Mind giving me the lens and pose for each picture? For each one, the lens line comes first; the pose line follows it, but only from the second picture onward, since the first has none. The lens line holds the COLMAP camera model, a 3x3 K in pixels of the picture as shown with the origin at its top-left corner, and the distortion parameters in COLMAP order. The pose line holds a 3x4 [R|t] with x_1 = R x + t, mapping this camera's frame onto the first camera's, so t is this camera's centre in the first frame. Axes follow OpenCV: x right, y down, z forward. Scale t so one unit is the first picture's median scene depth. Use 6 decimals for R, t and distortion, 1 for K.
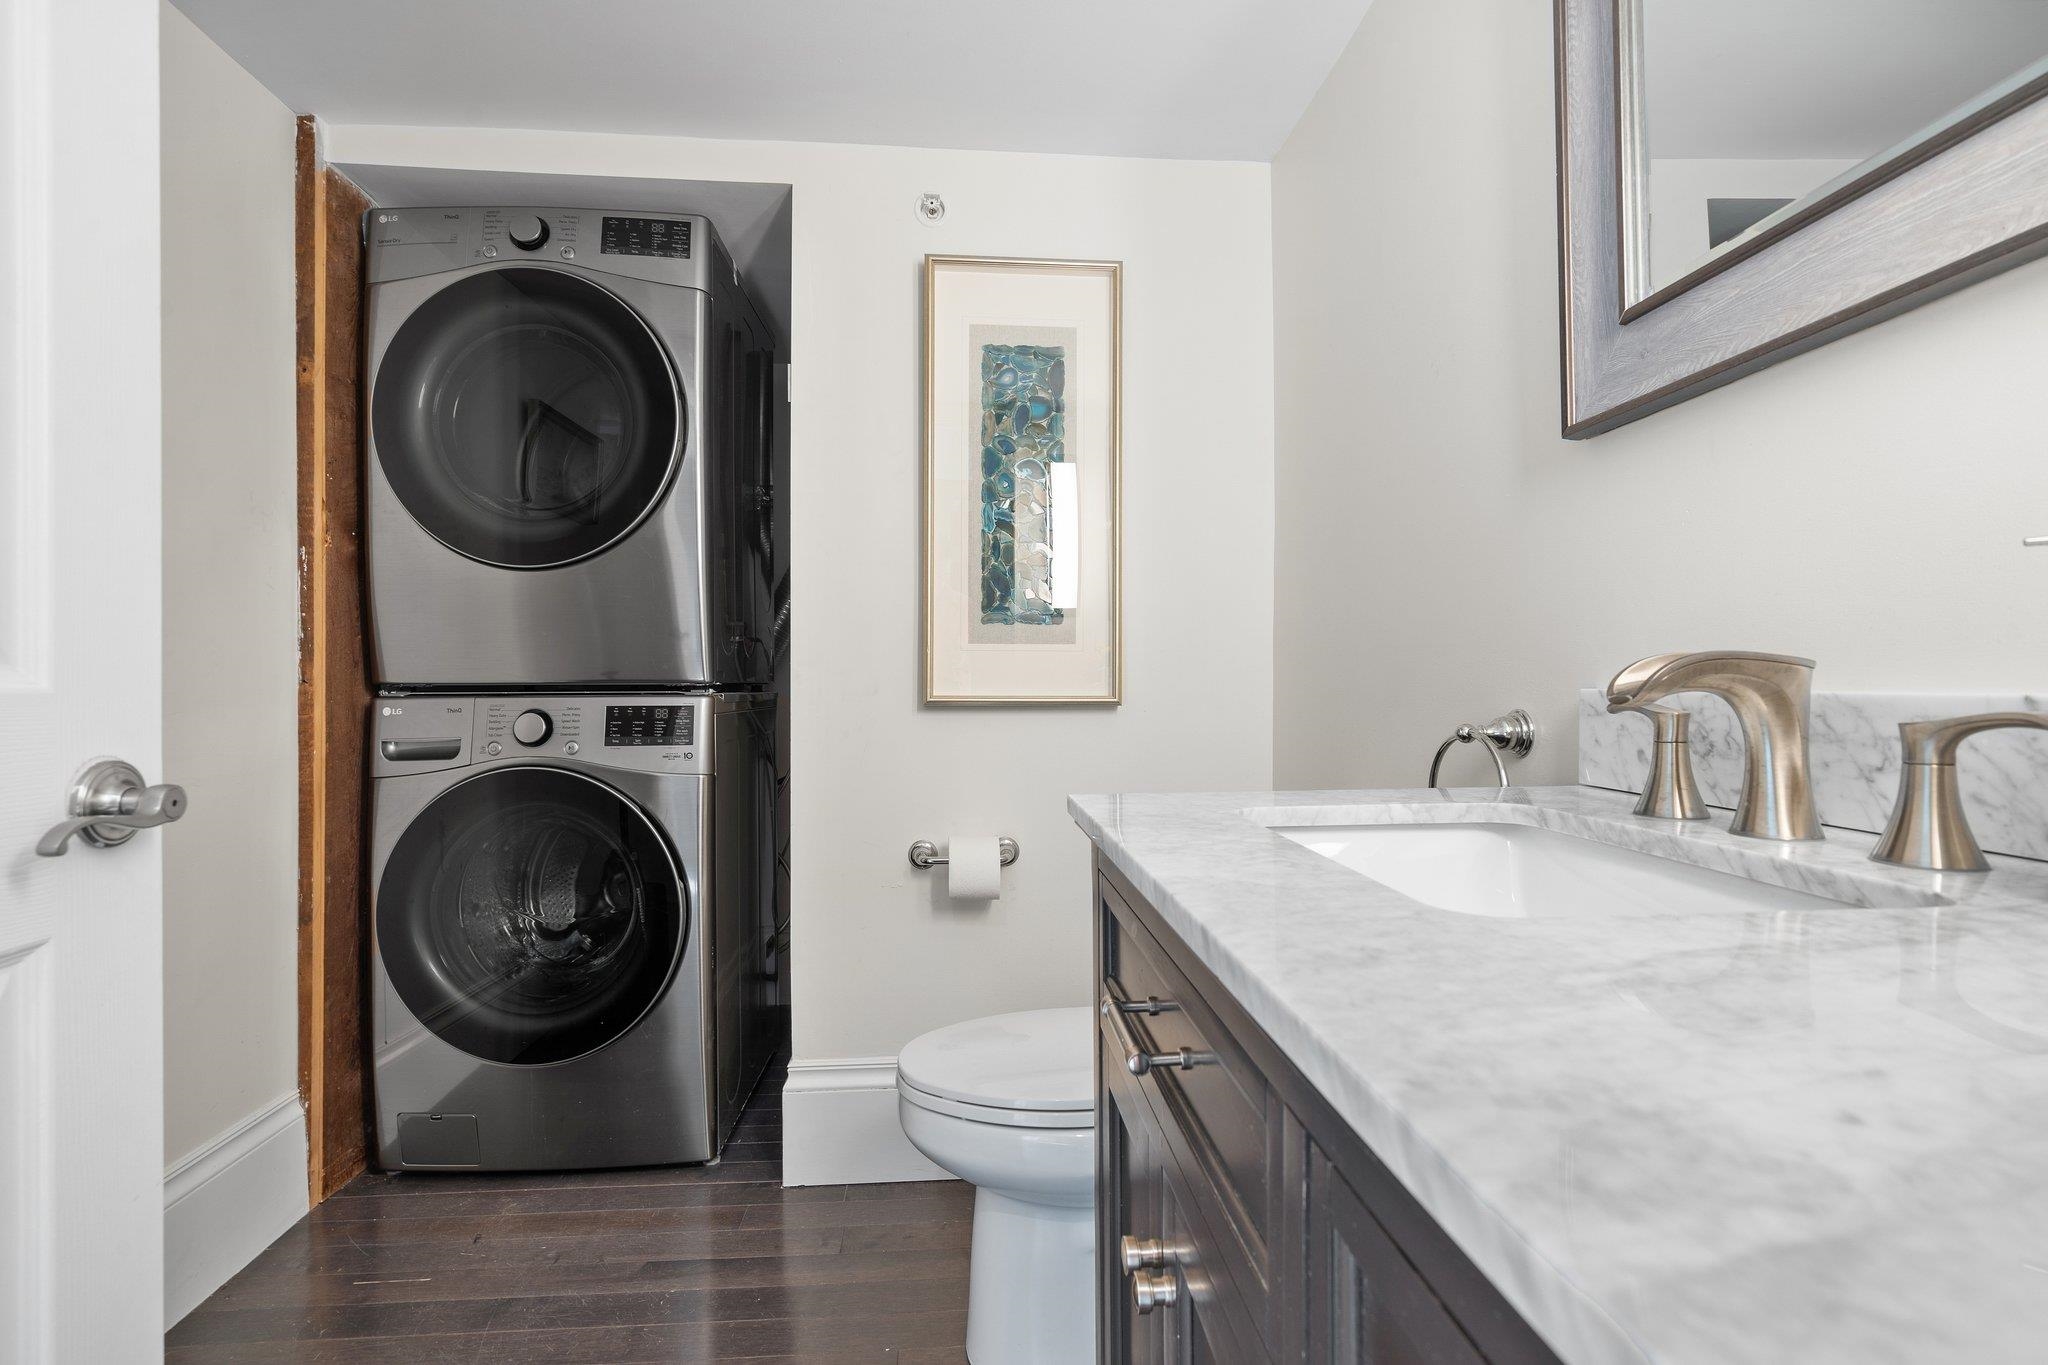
lens RADIAL K [[950.5, 0, 1019.5], [0, 950.5, 673.0], [0, 0, 1]] dist [-0.003792, 0.002425]
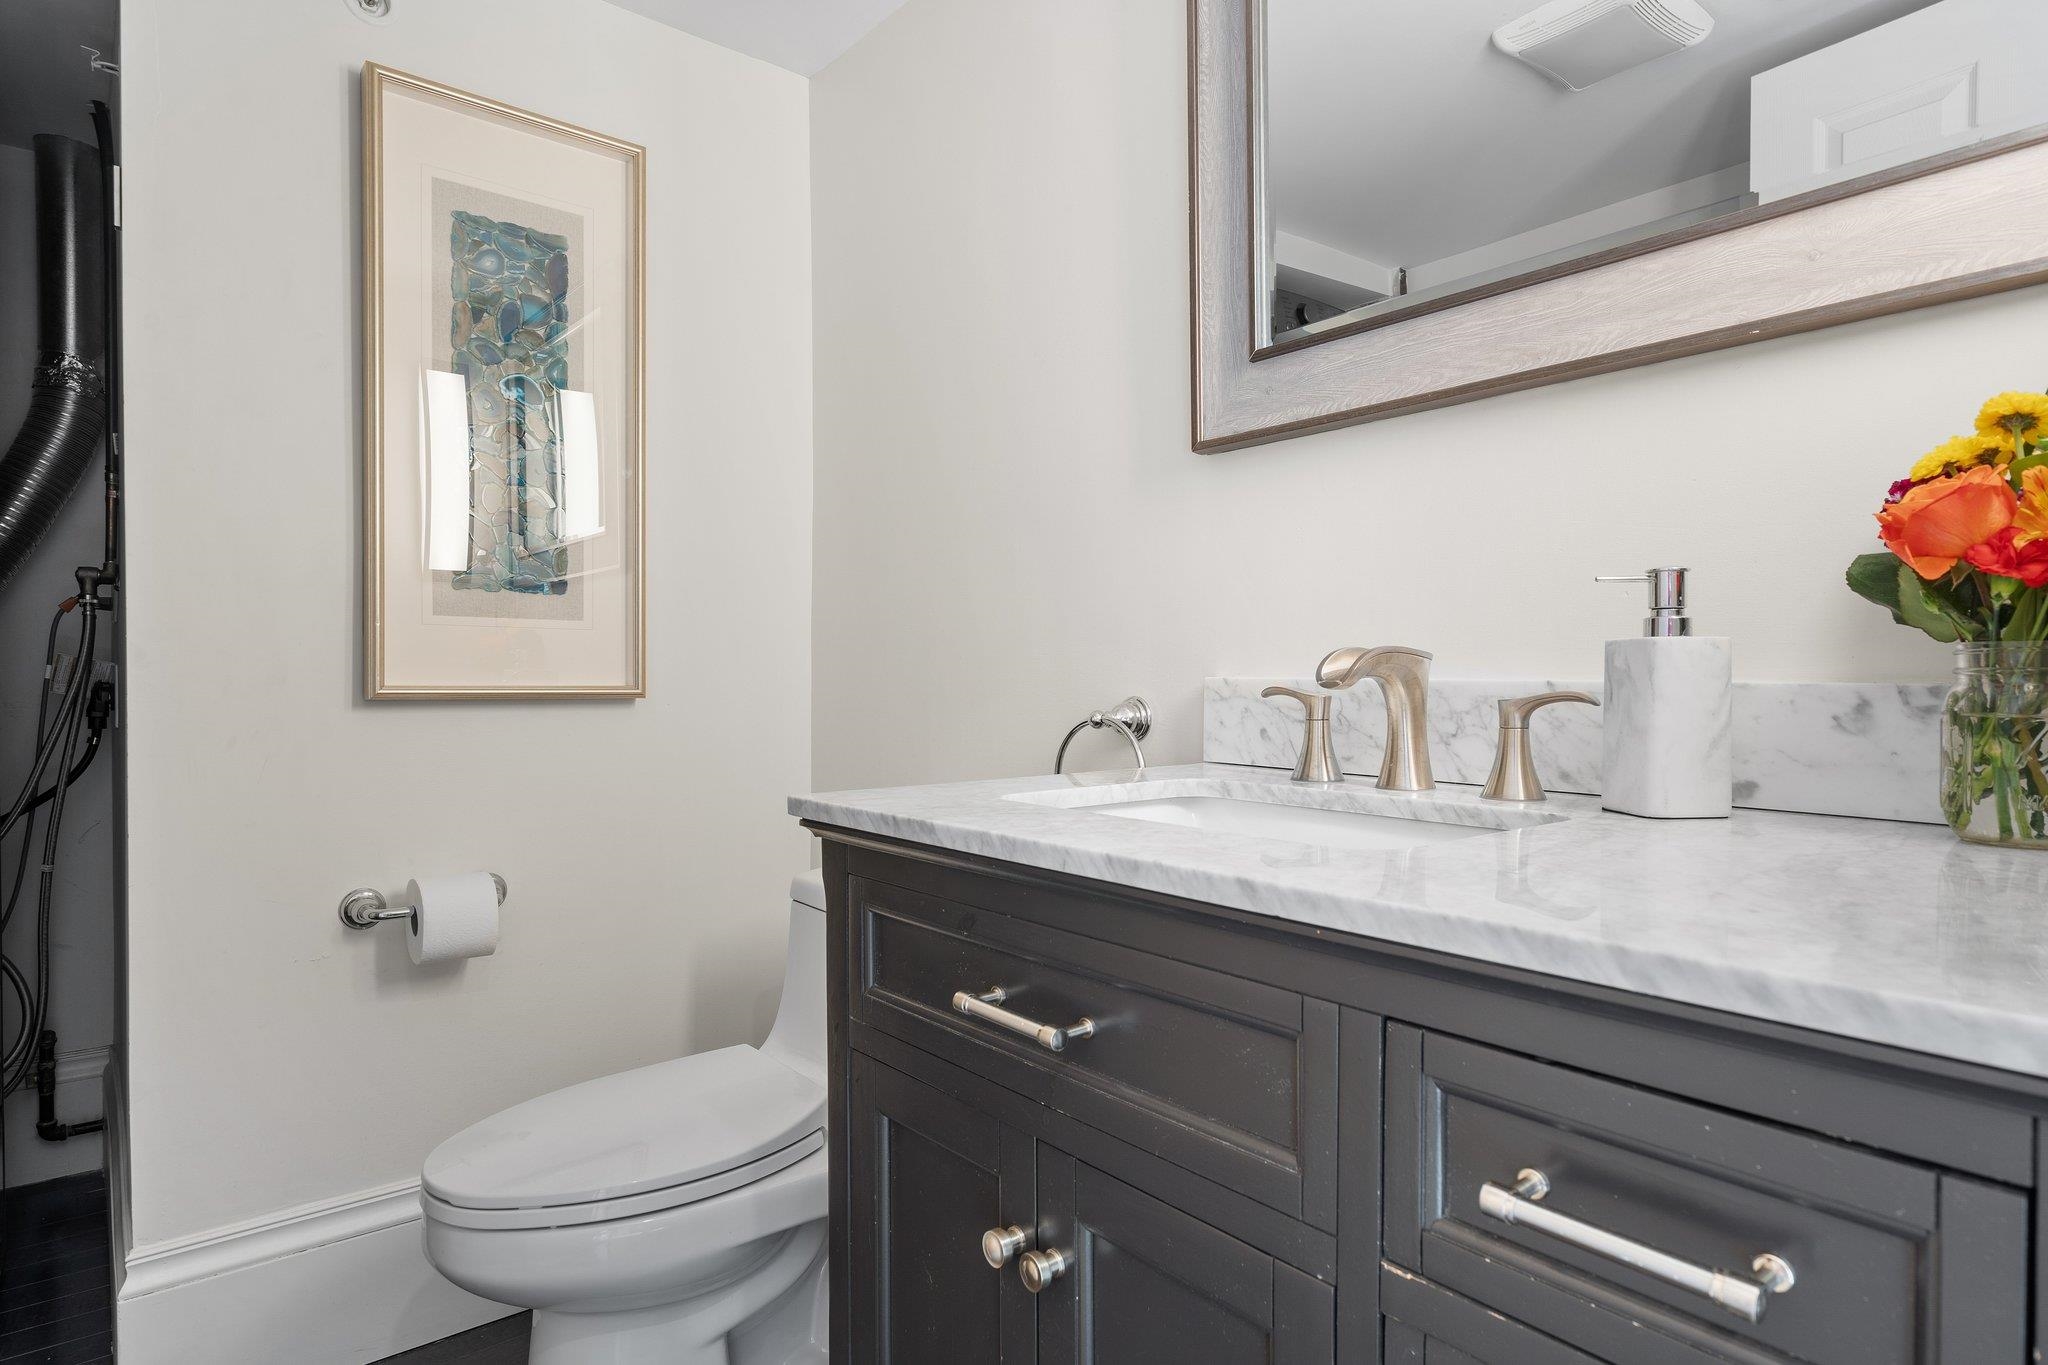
lens RADIAL K [[1145.4, 0, 1033.3], [0, 1145.4, 688.5], [0, 0, 1]] dist [-0.007262, 0.005243]
pose [[0.806592, -0.003213, 0.591100, -0.318060], [-0.010682, 0.999743, 0.020010, 0.004342], [-0.591013, -0.022454, 0.806350, 0.018649]]
